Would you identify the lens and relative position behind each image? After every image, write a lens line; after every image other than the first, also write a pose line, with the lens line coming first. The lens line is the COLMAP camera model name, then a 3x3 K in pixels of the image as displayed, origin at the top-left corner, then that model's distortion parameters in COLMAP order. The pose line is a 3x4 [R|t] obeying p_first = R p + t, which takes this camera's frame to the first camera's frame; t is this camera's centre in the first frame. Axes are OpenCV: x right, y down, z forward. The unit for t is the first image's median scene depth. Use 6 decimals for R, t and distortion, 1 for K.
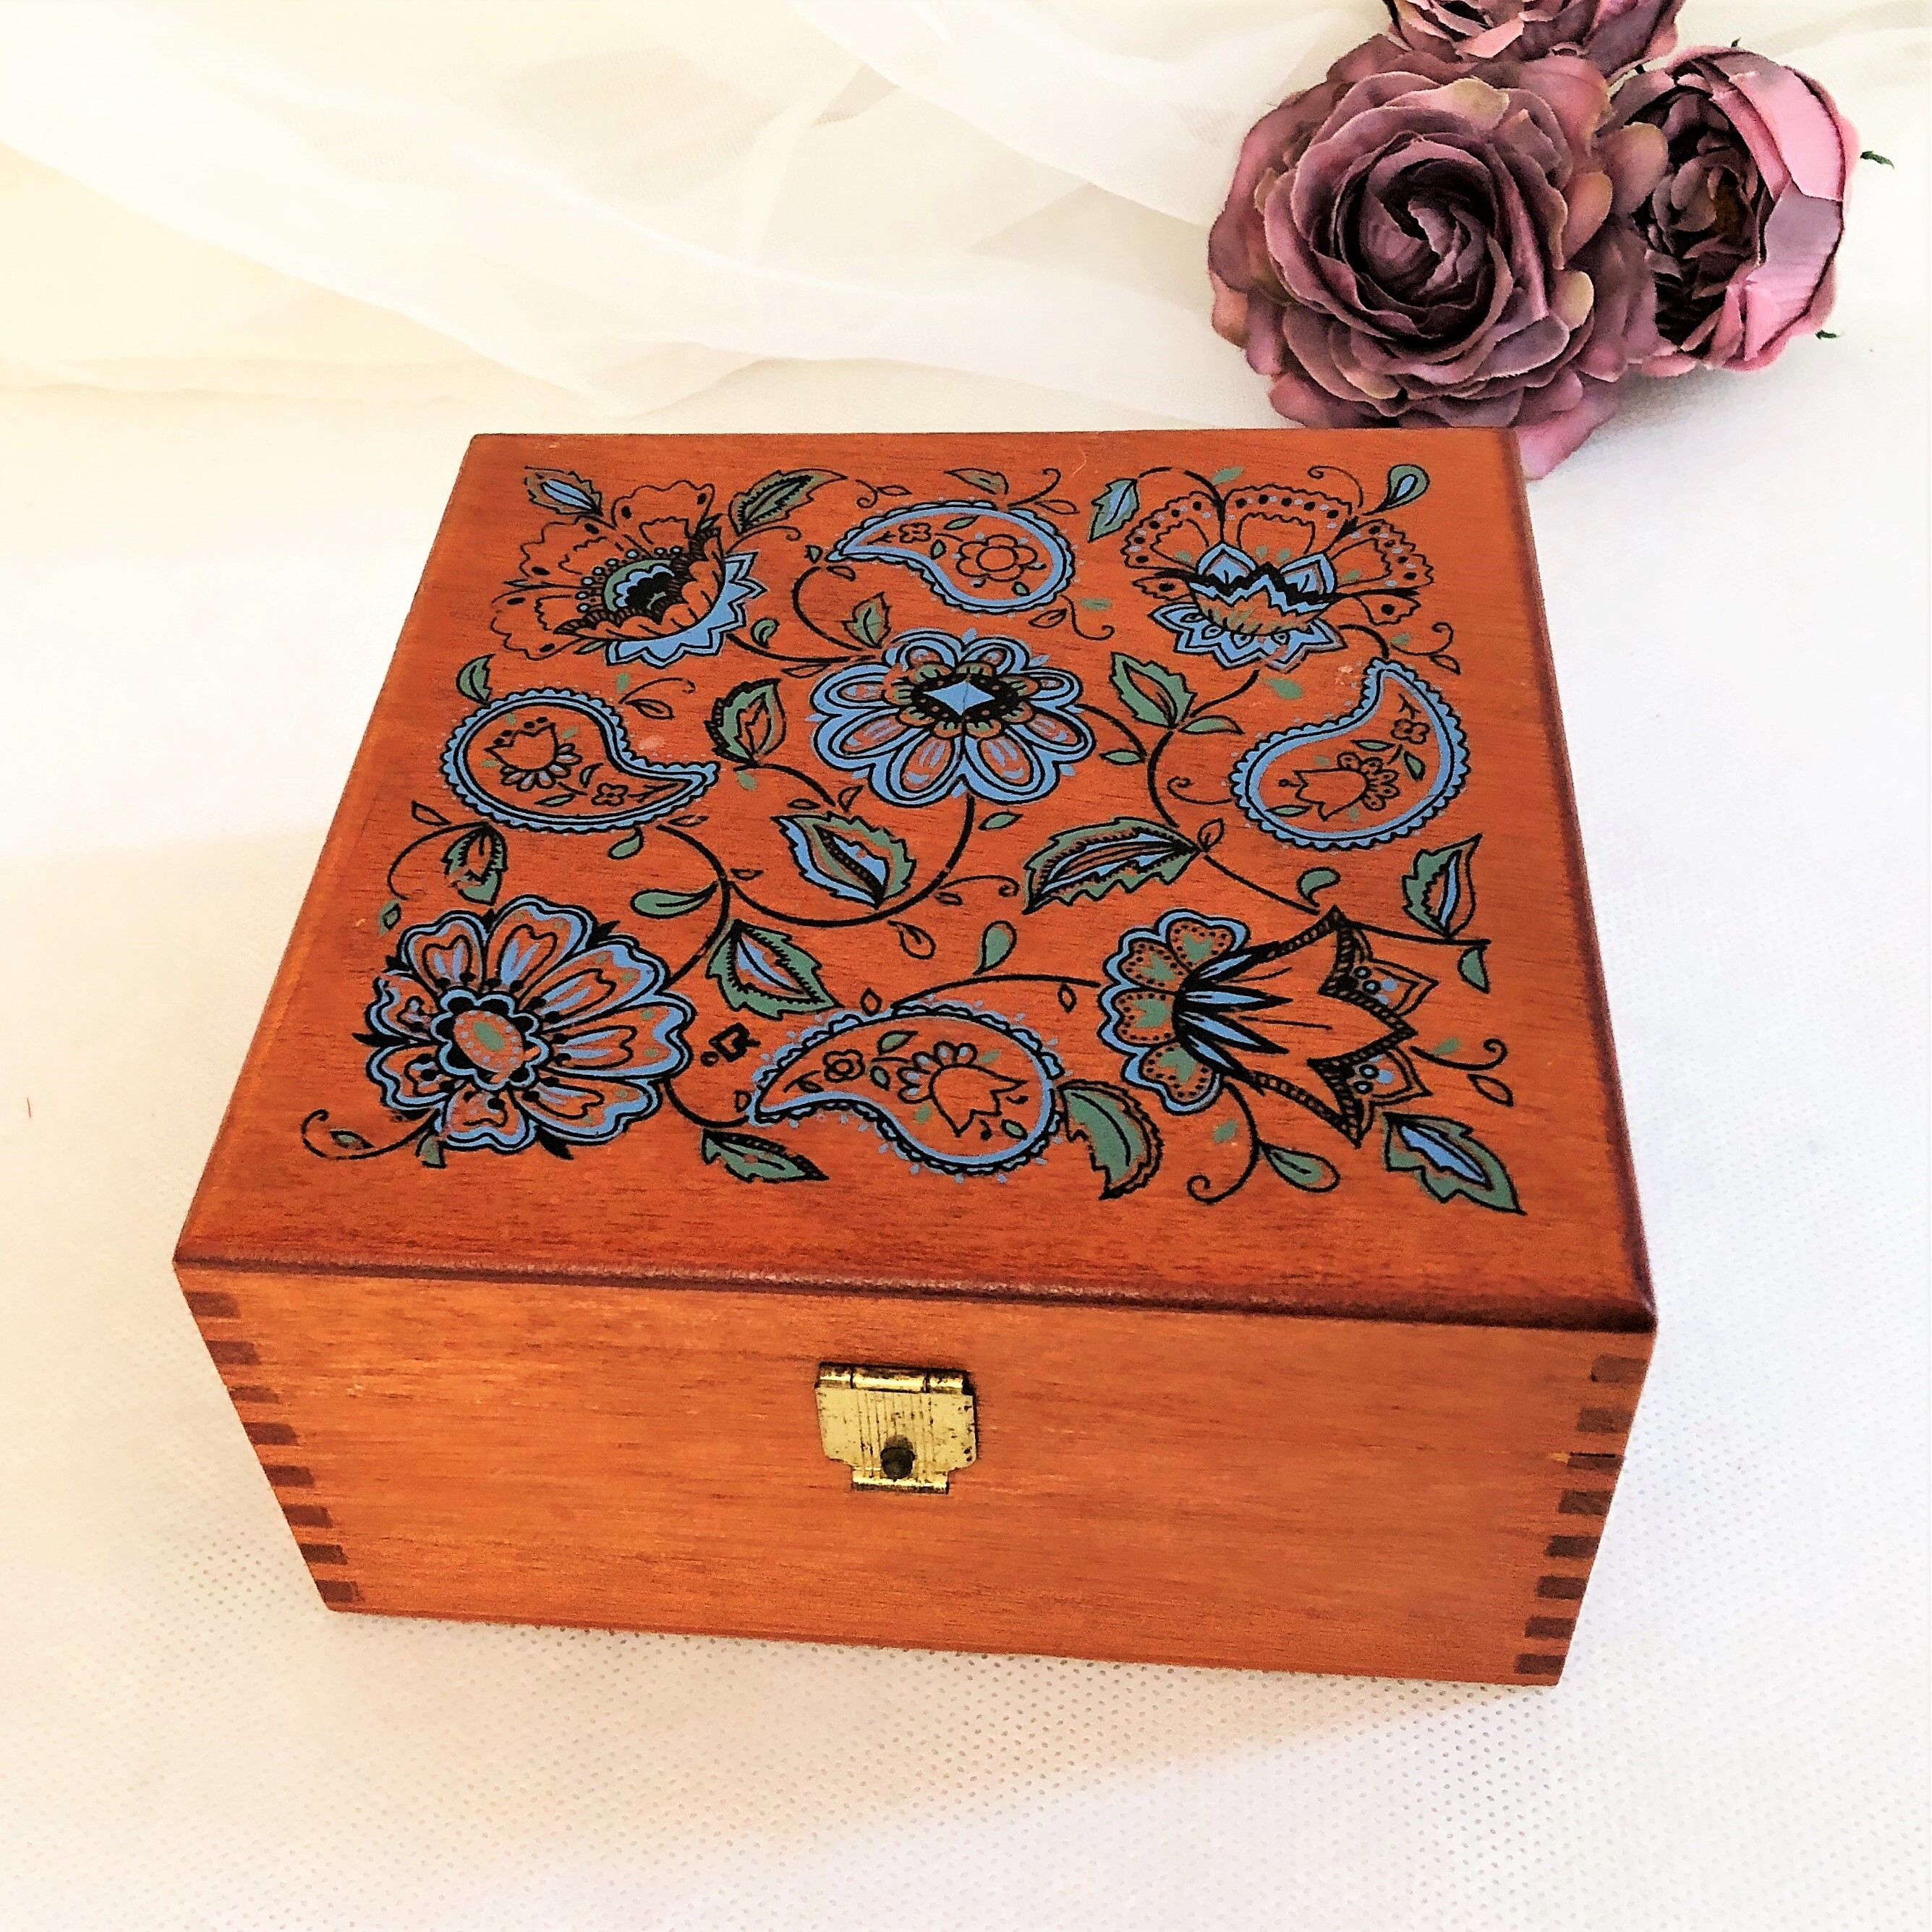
lens RADIAL K [[2435.6, 0, 865.9], [0, 2435.6, 933.7], [0, 0, 1]] dist [0.104264, 0.000000]
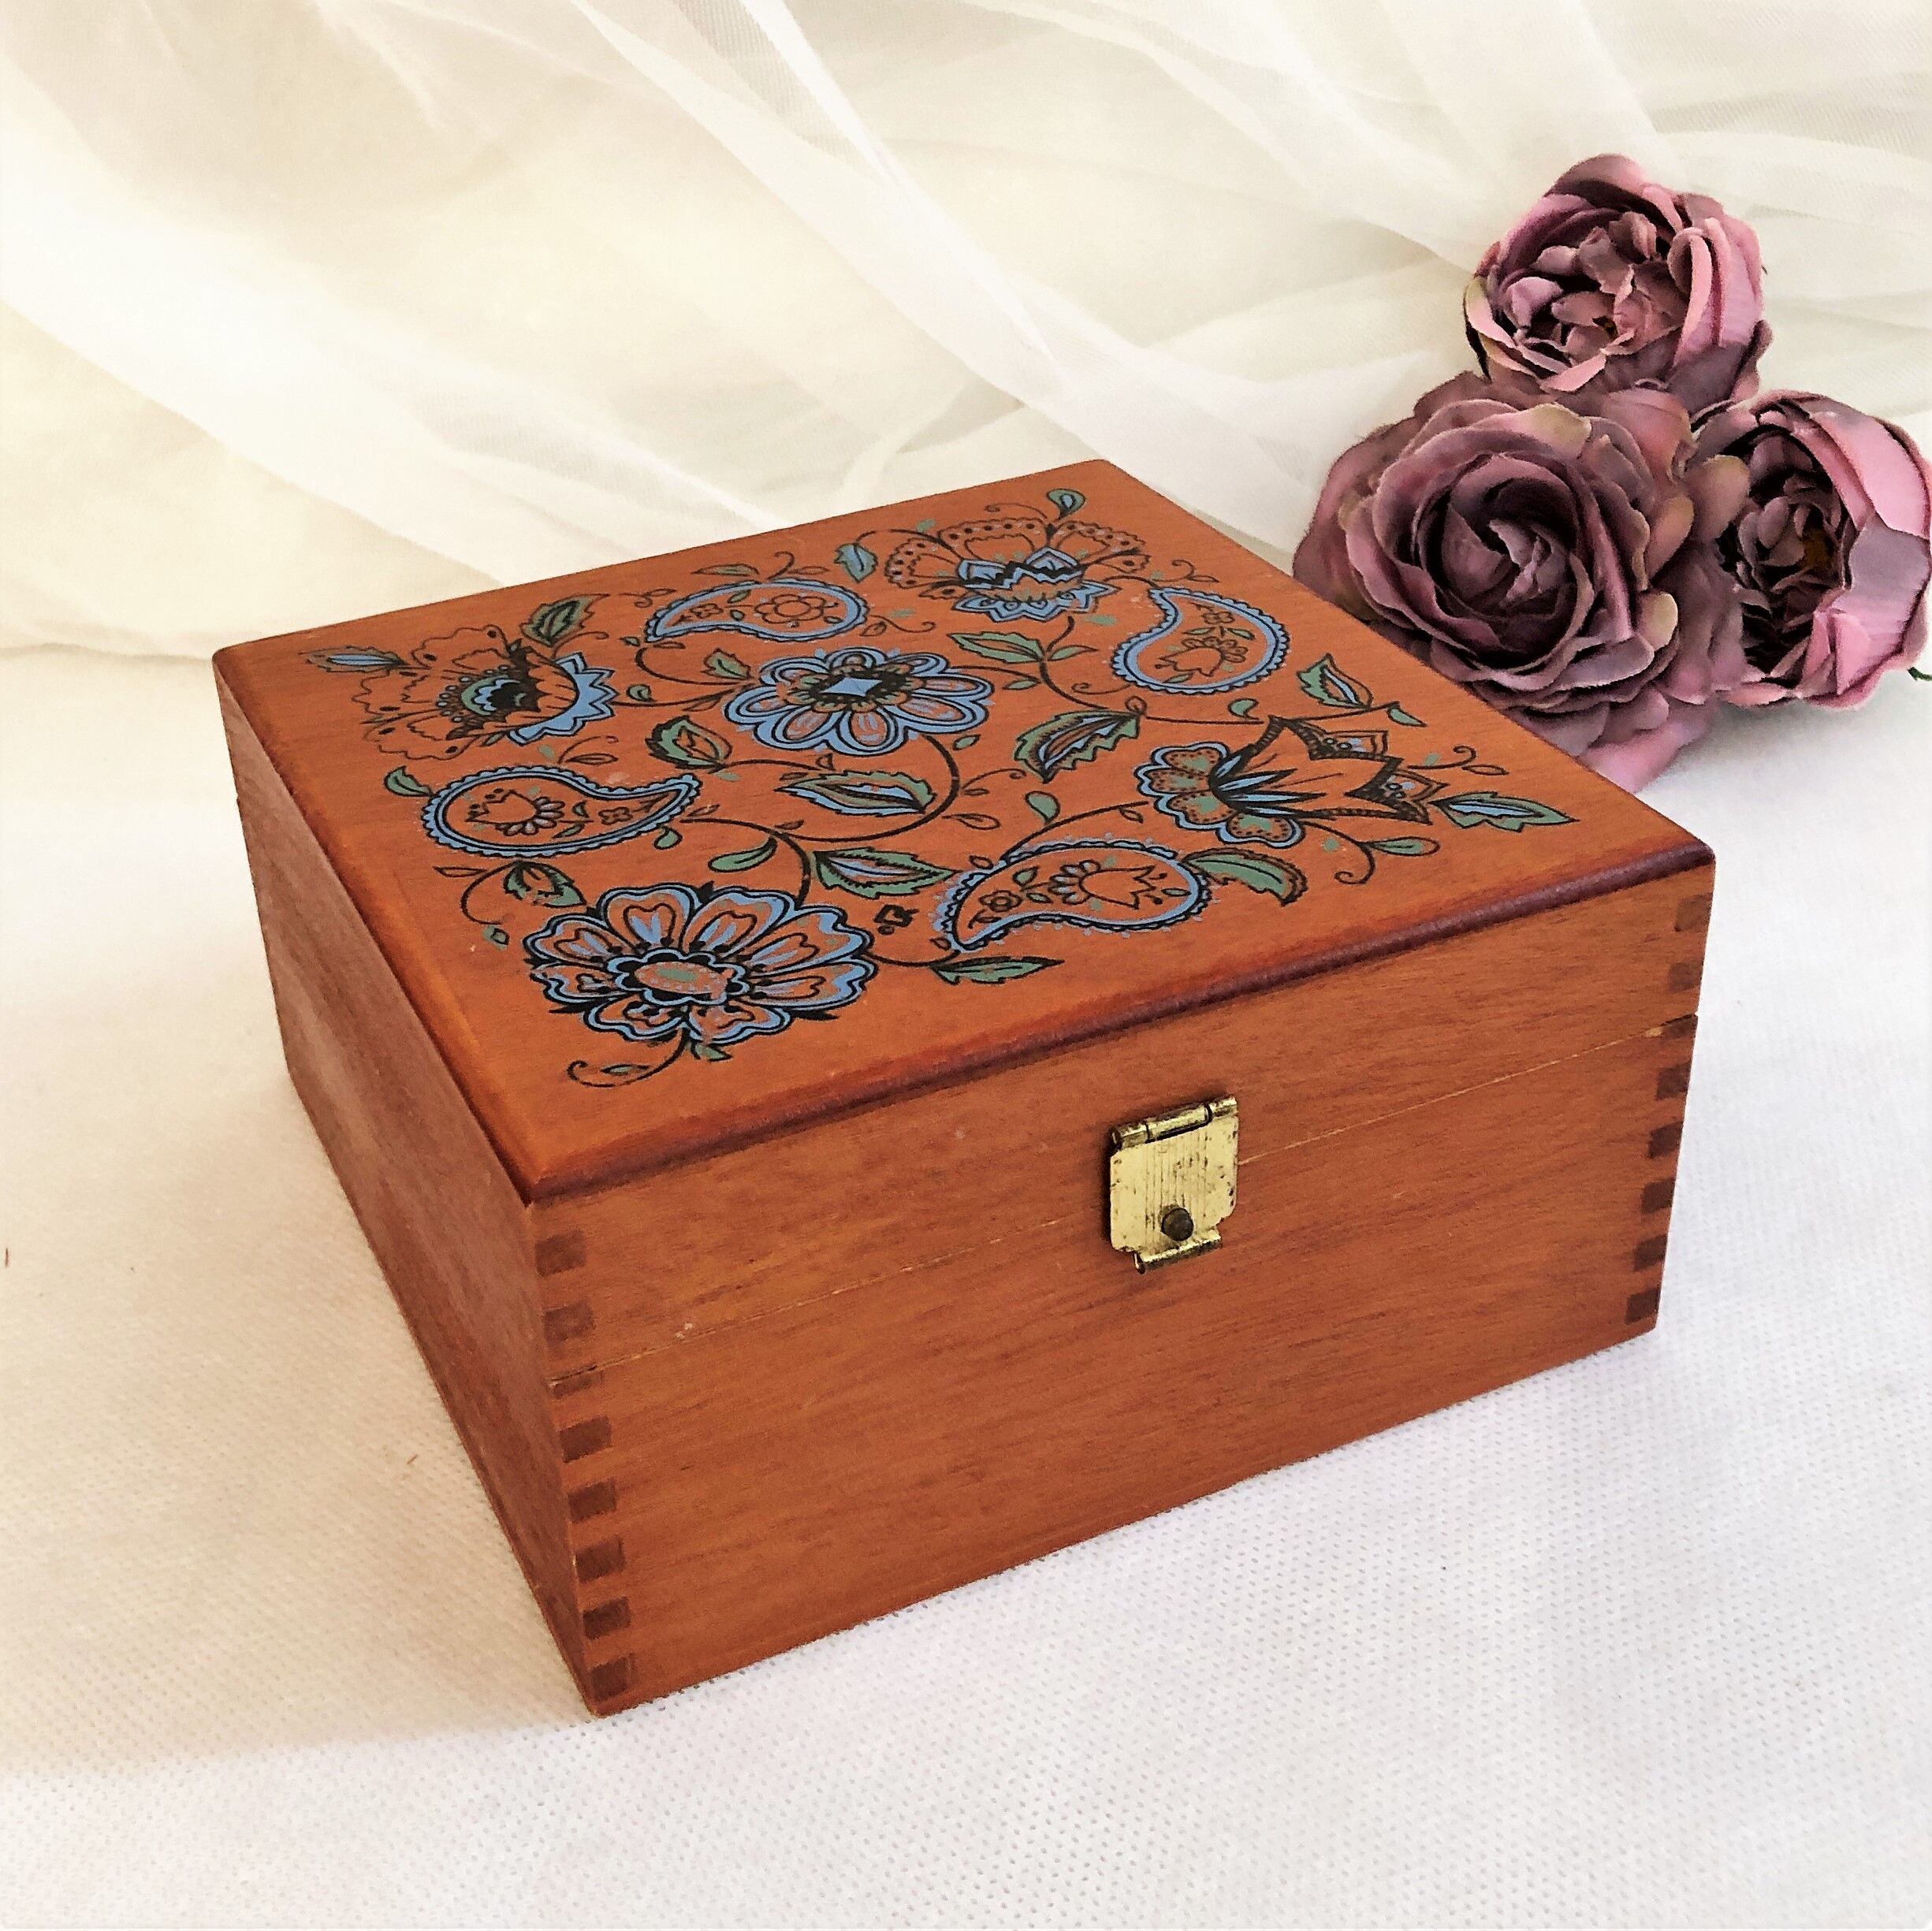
lens RADIAL K [[2650.0, 0, 898.6], [0, 2650.0, 867.1], [0, 0, 1]] dist [0.181636, 0.000000]
pose [[0.861423, -0.222345, 0.456633, -0.543860], [0.349458, 0.911900, -0.215216, 0.258910], [-0.368551, 0.344966, 0.863231, -0.015388]]
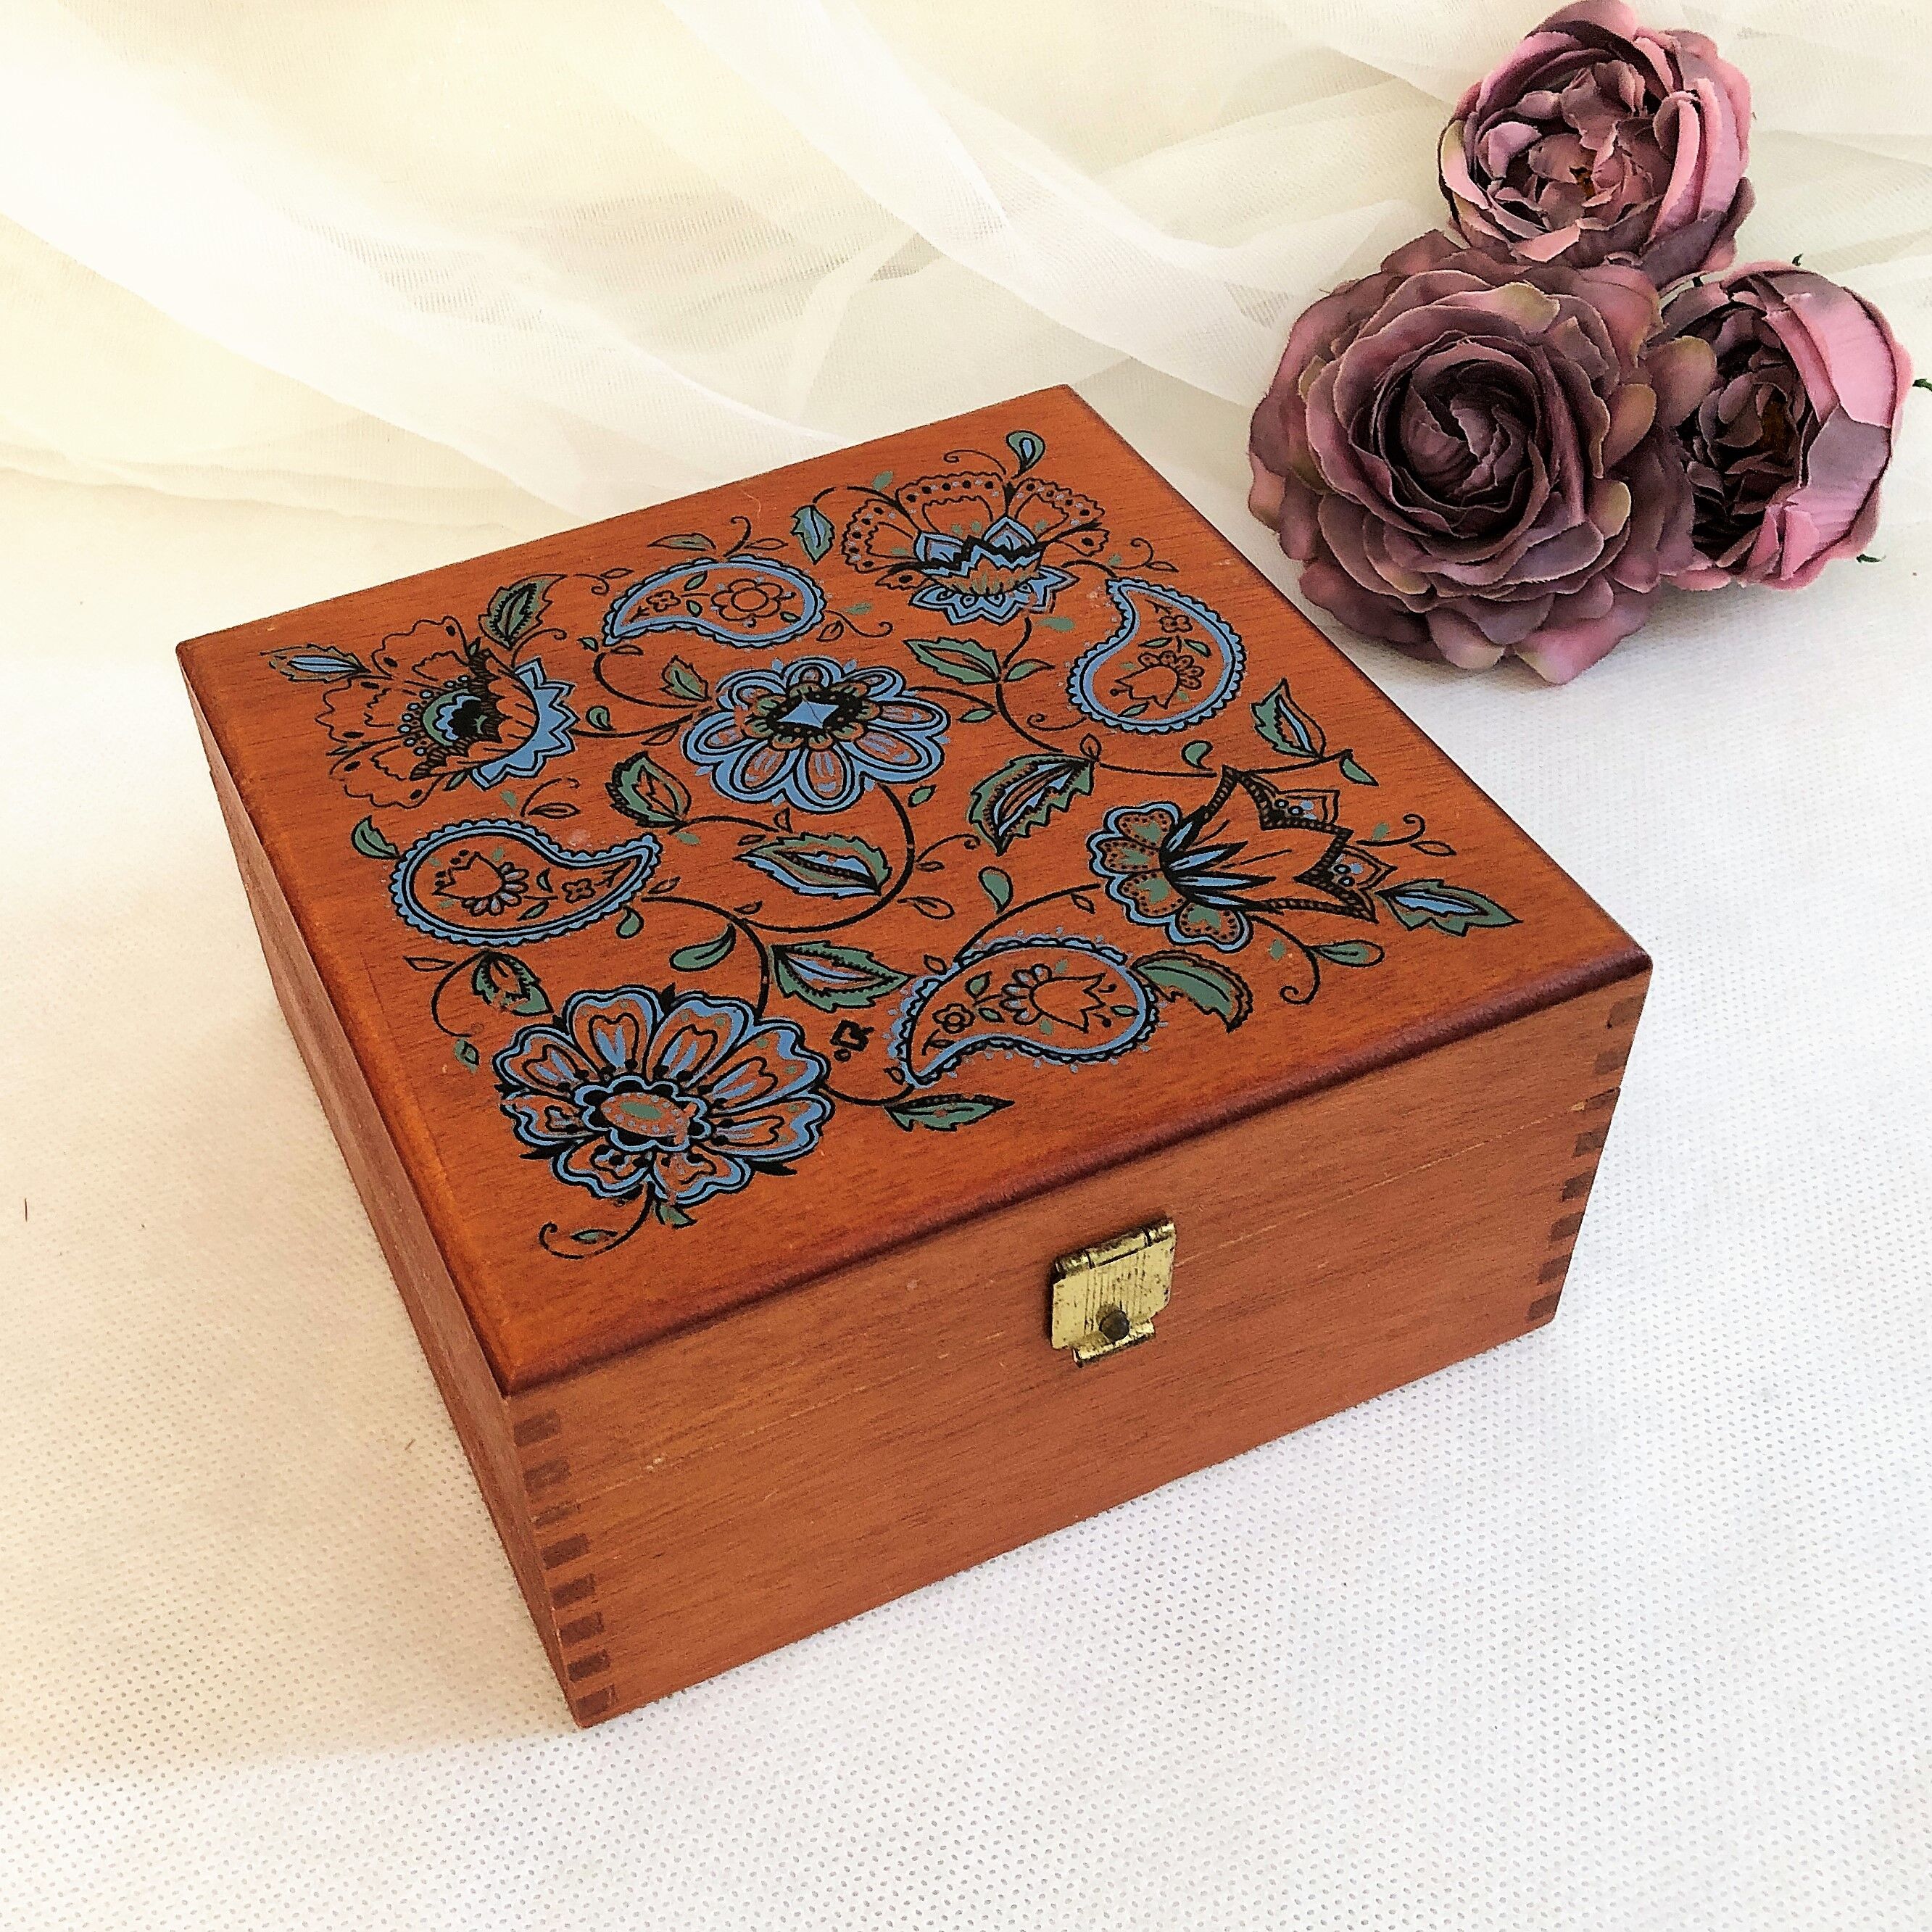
lens RADIAL K [[2435.6, 0, 828.0], [0, 2435.6, 1004.5], [0, 0, 1]] dist [0.104264, 0.000000]
pose [[0.865953, -0.334191, 0.372078, -0.440088], [0.345208, 0.937723, 0.038820, -0.014387], [-0.361880, 0.094828, 0.927389, -0.022414]]
